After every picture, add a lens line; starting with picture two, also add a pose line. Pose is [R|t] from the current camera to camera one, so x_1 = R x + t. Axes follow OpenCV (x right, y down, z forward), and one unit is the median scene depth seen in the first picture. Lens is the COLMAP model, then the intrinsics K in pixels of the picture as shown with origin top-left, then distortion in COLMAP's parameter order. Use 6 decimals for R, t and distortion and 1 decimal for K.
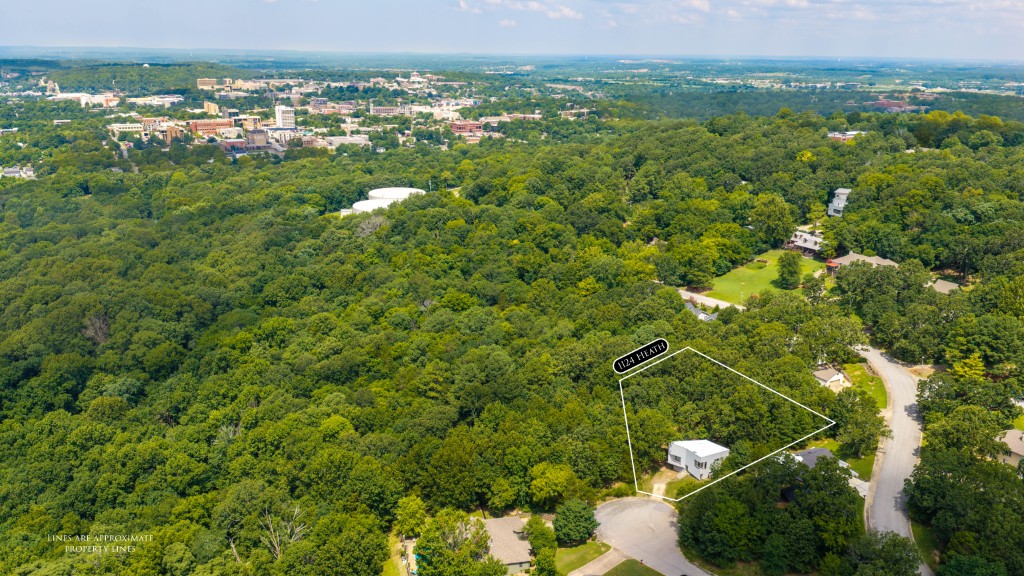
lens RADIAL K [[849.4, 0, 512.0], [0, 849.4, 288.0], [0, 0, 1]] dist [0.020167, -0.044457]
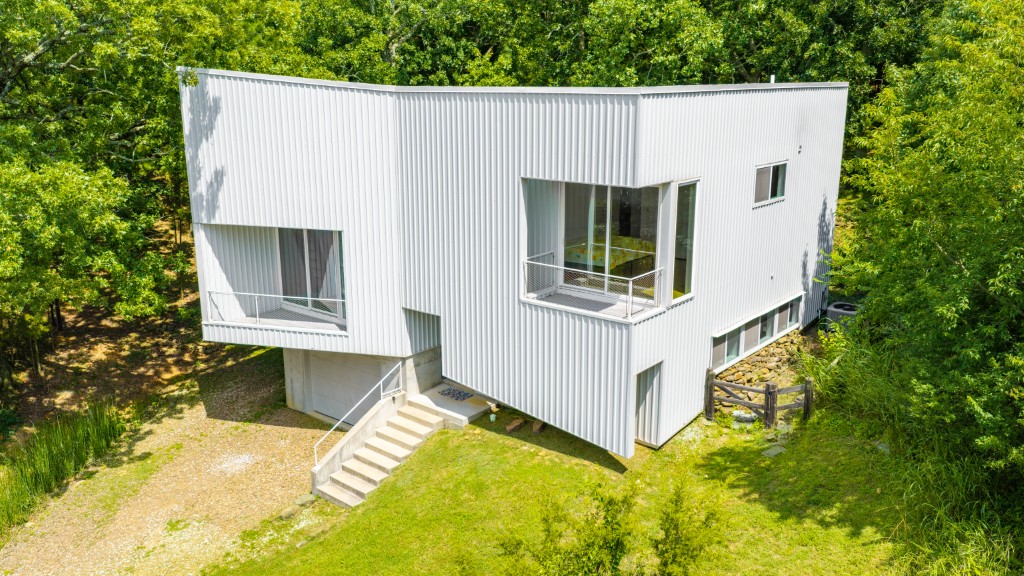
lens RADIAL K [[849.4, 0, 512.0], [0, 849.4, 288.0], [0, 0, 1]] dist [0.020167, -0.044457]
pose [[0.932223, -0.108525, 0.345229, 0.181400], [0.117567, 0.993051, -0.005294, 0.202670], [-0.342255, 0.045522, 0.938504, 0.900190]]
